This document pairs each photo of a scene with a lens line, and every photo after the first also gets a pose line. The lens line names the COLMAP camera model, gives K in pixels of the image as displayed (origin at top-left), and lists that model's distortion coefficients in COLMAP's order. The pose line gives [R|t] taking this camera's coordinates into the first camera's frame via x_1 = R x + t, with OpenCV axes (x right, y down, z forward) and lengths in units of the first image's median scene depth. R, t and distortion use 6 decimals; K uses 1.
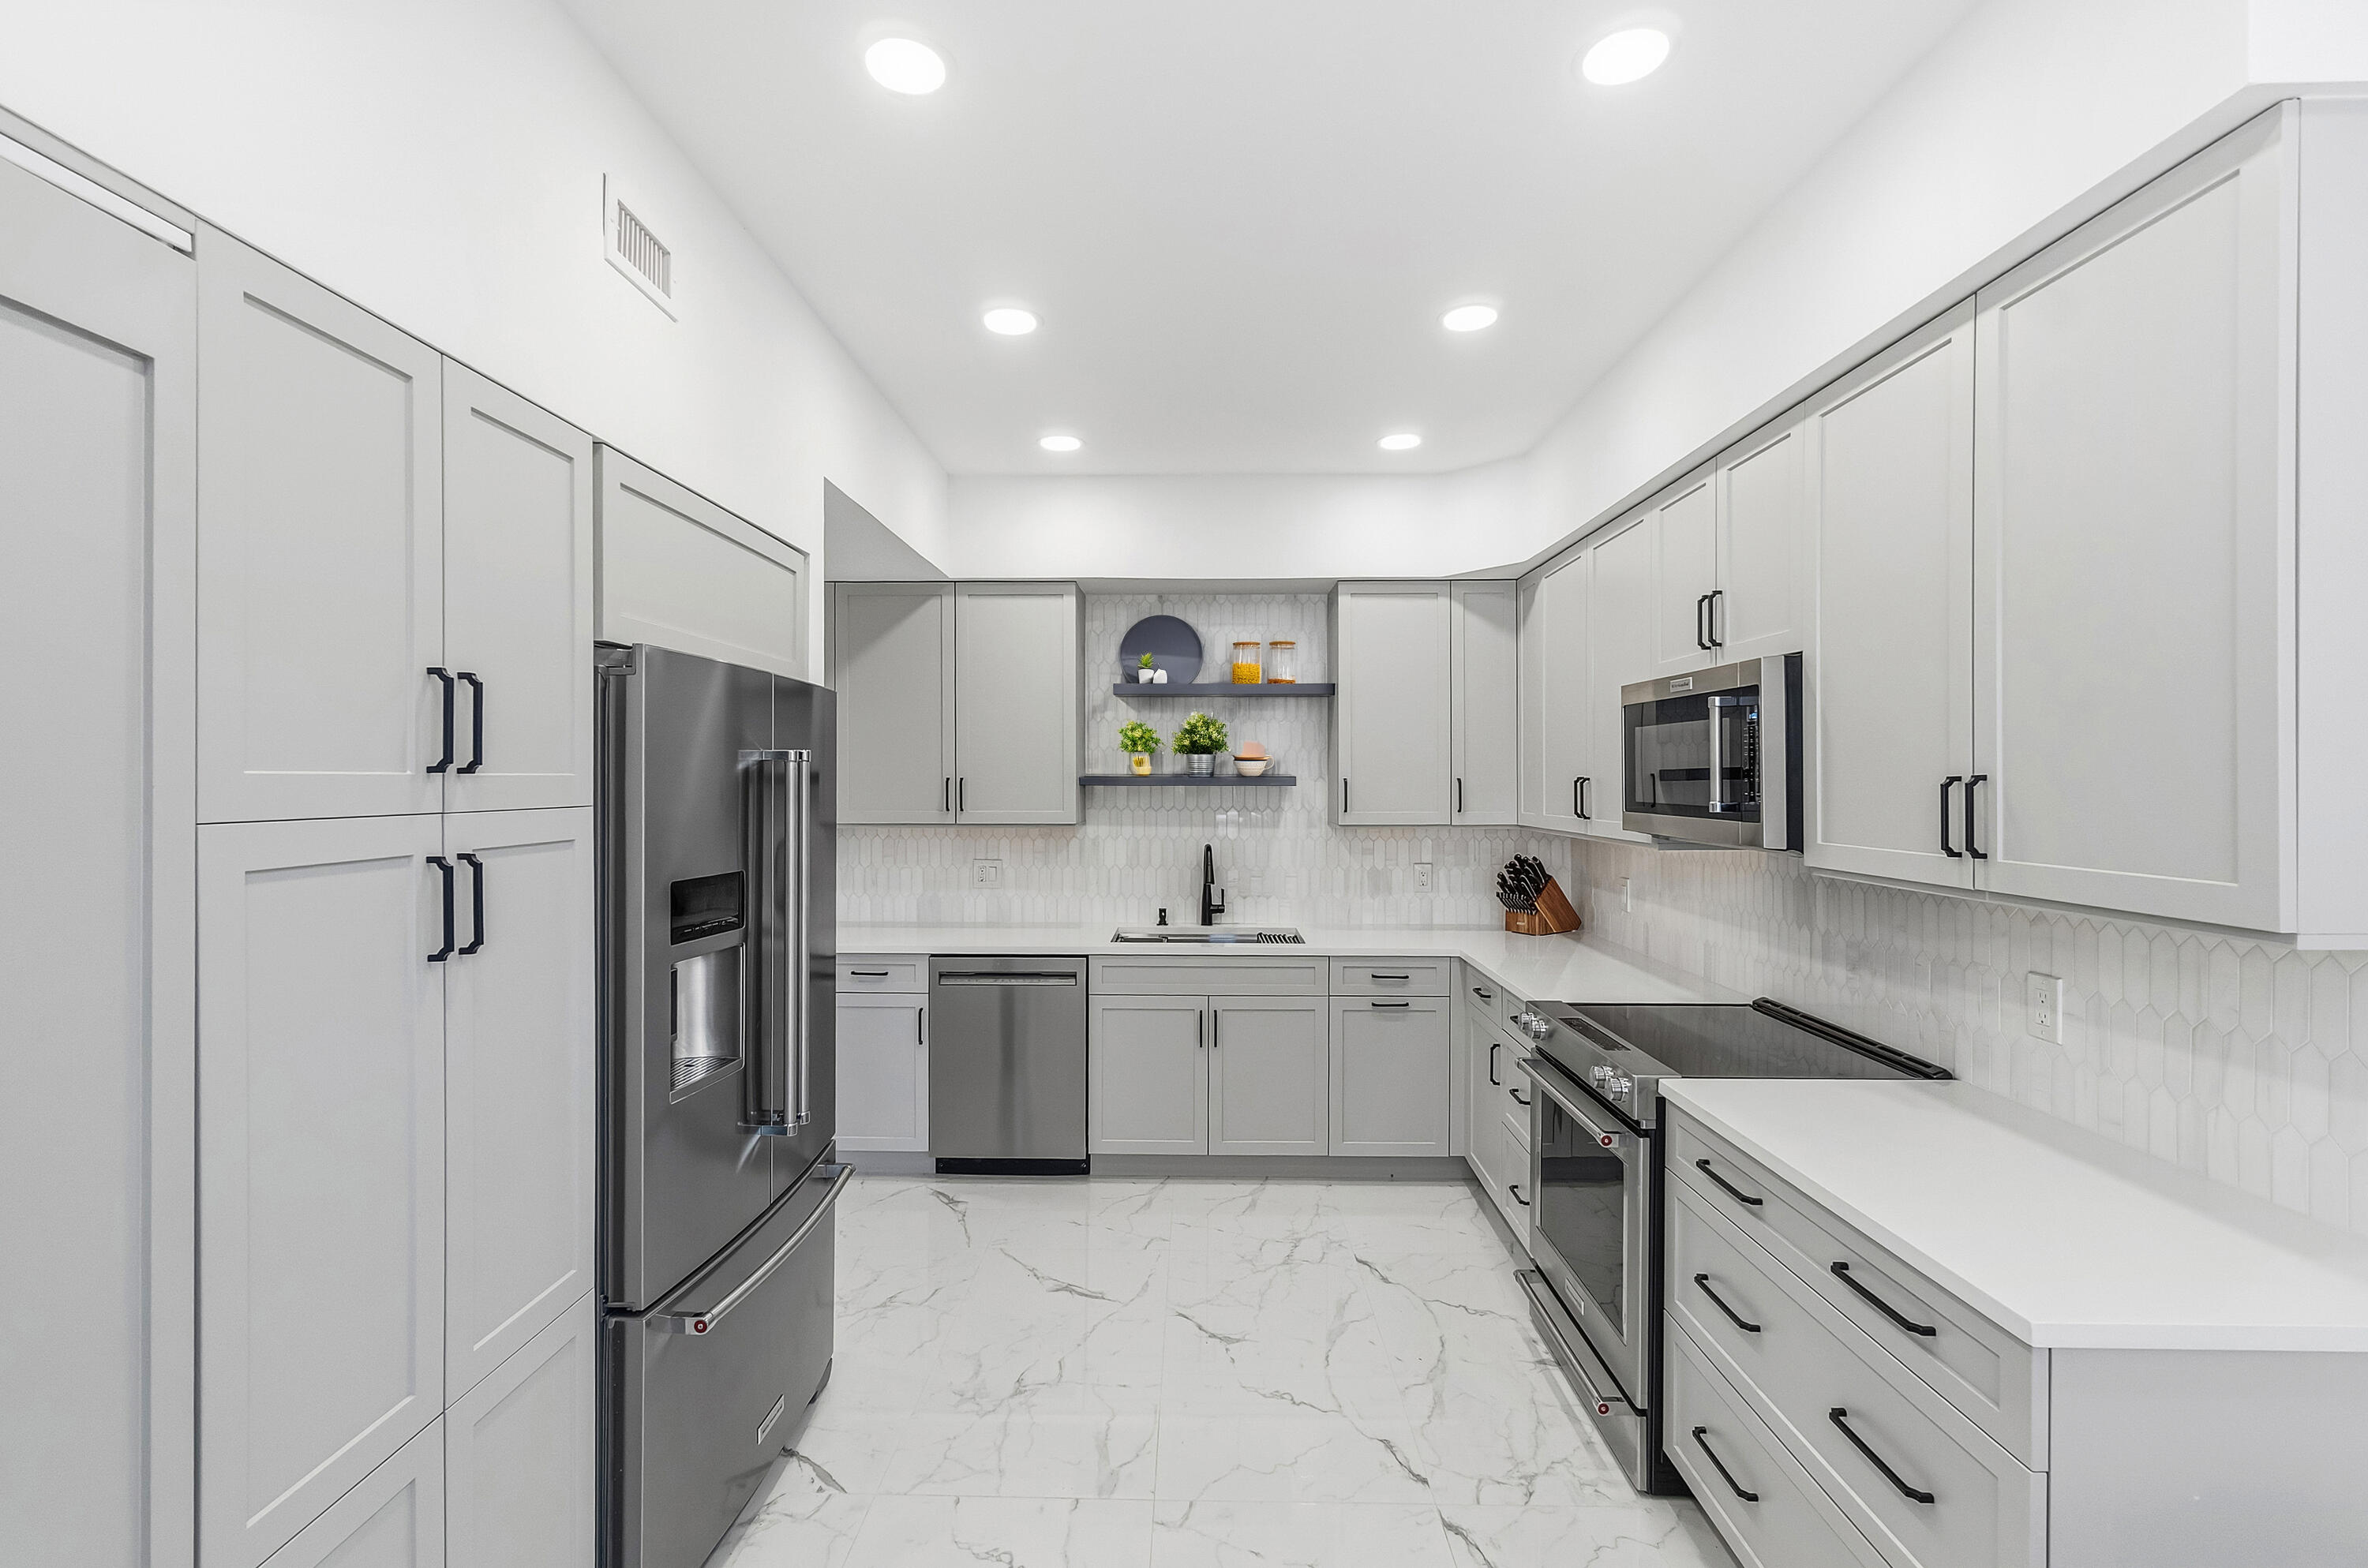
lens RADIAL K [[1045.4, 0, 1175.2], [0, 1045.4, 778.3], [0, 0, 1]] dist [0.000657, 0.001185]
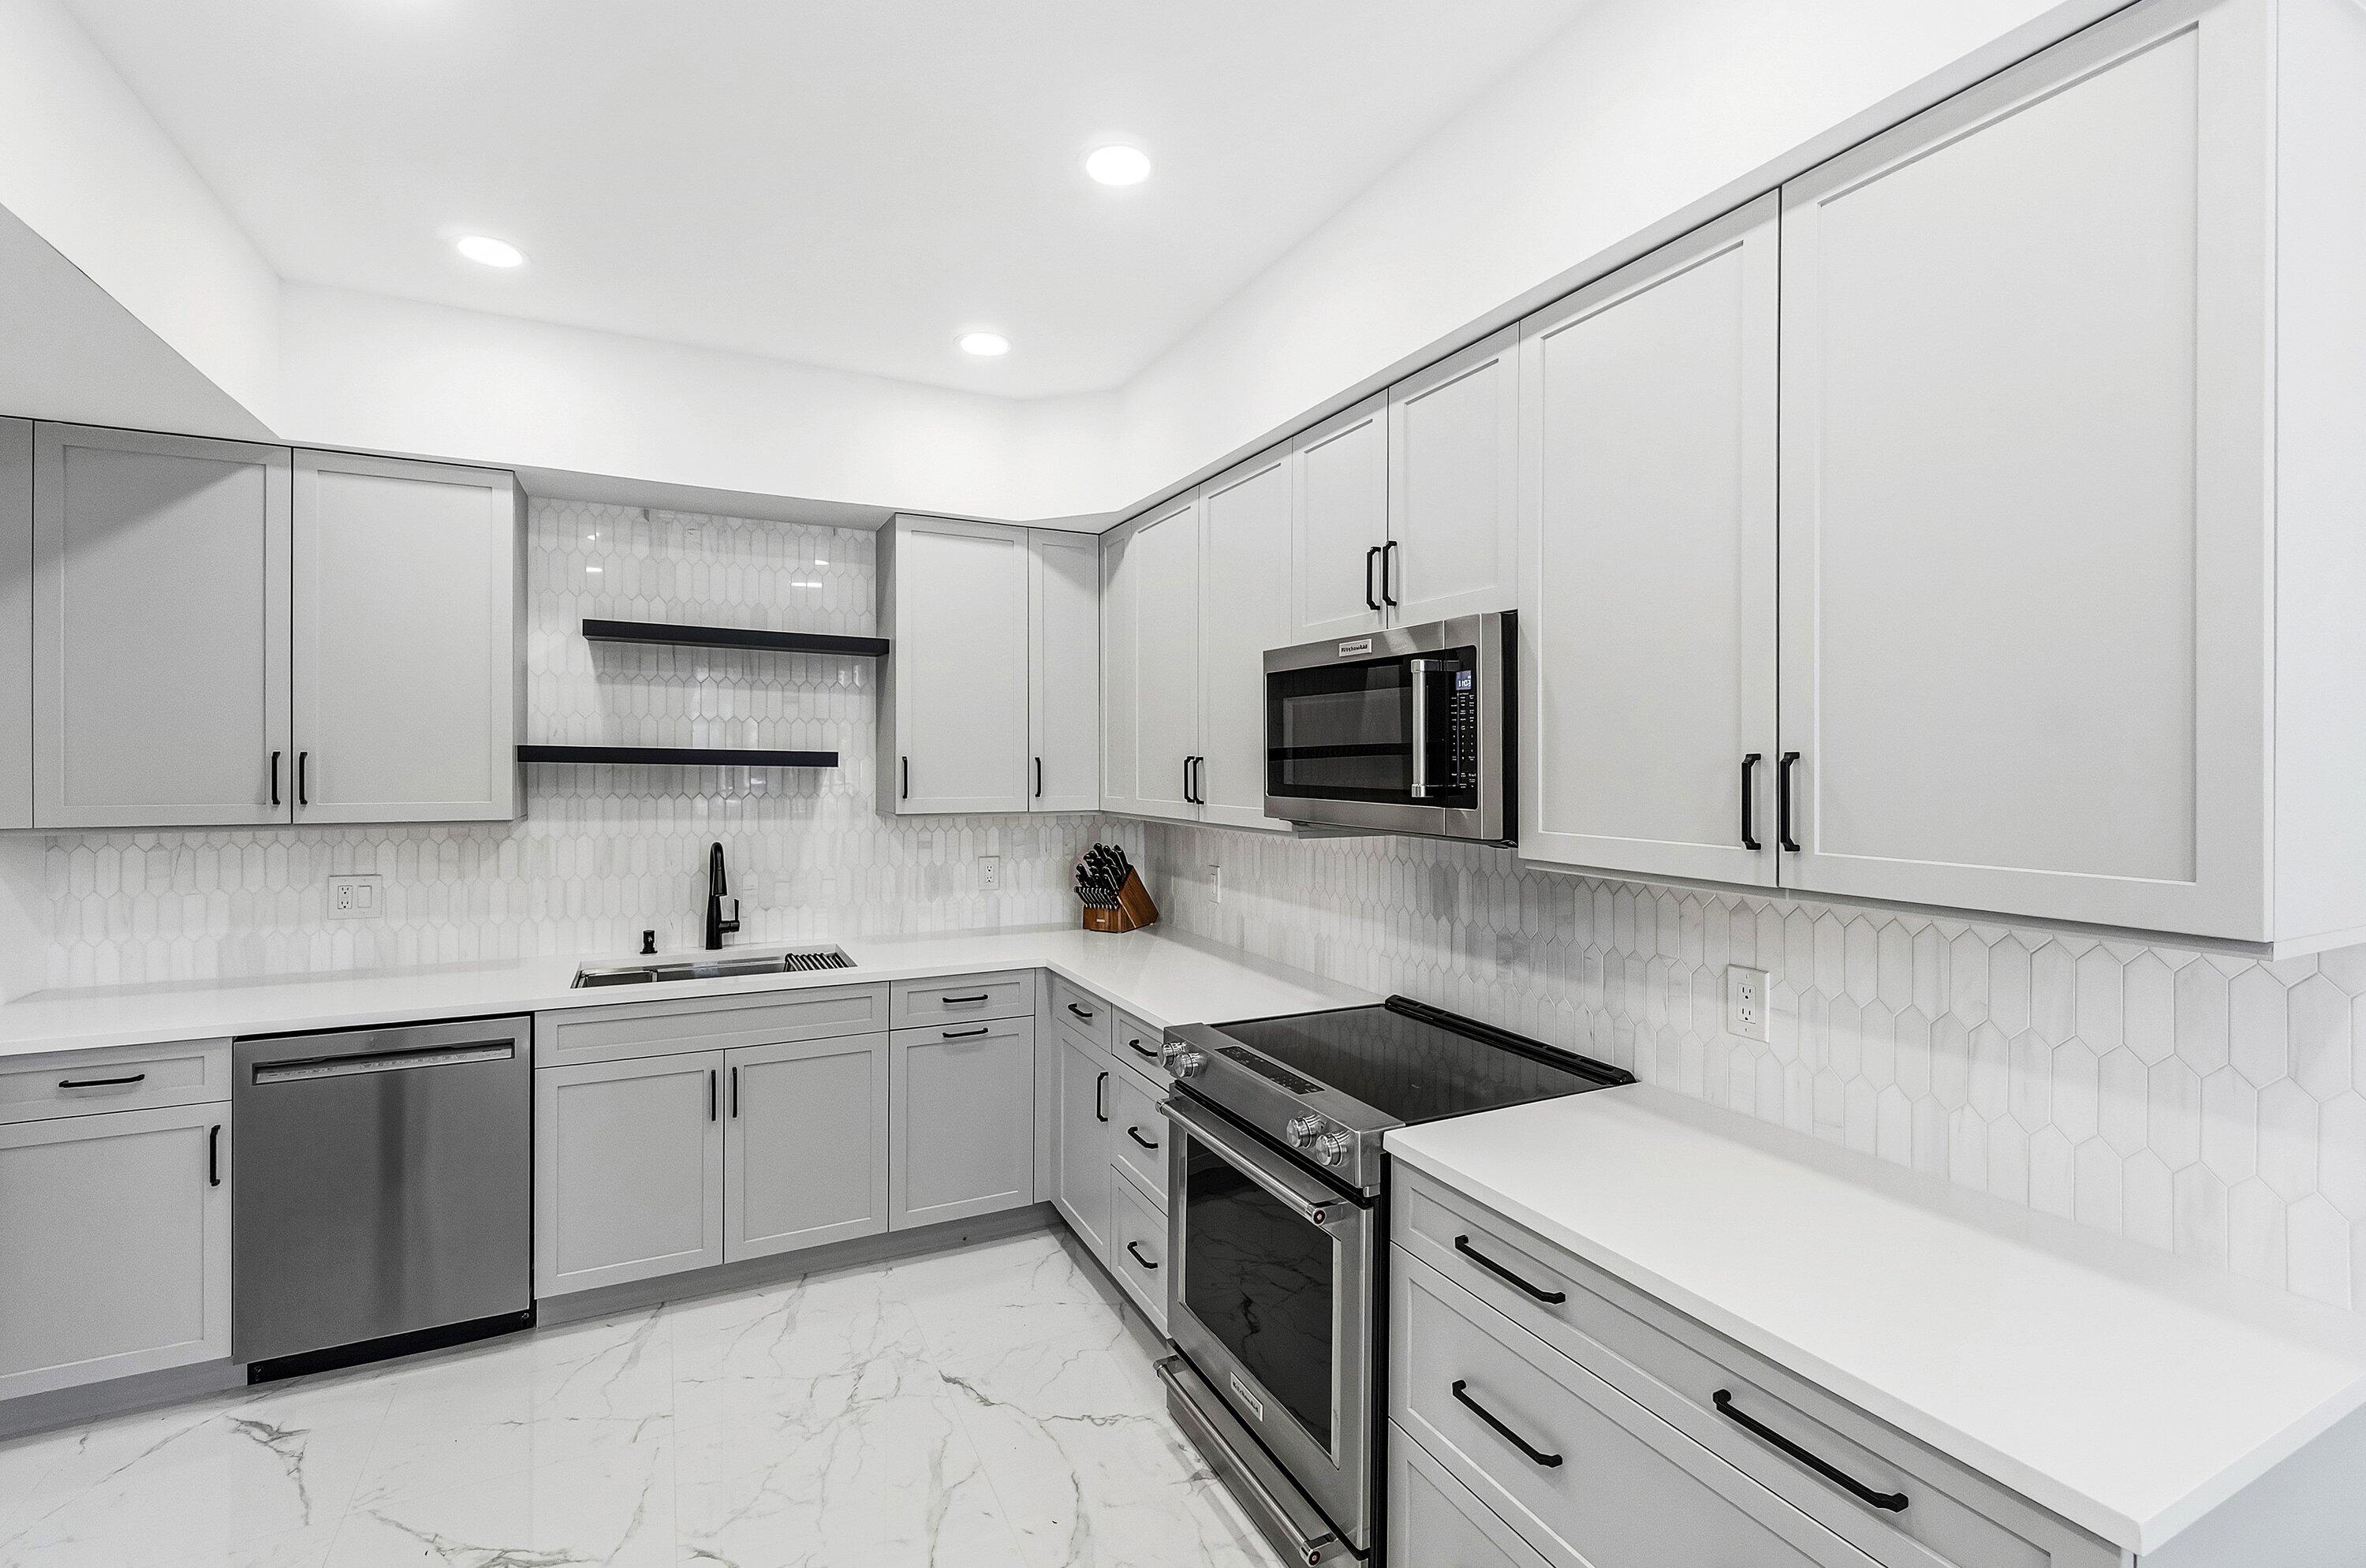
lens RADIAL K [[1026.6, 0, 1168.5], [0, 1026.6, 763.6], [0, 0, 1]] dist [-0.002083, 0.000344]
pose [[0.886368, 0.002797, 0.462973, -0.027747], [-0.004381, 0.999988, 0.002347, 0.002763], [-0.462960, -0.004108, 0.886370, 0.222675]]
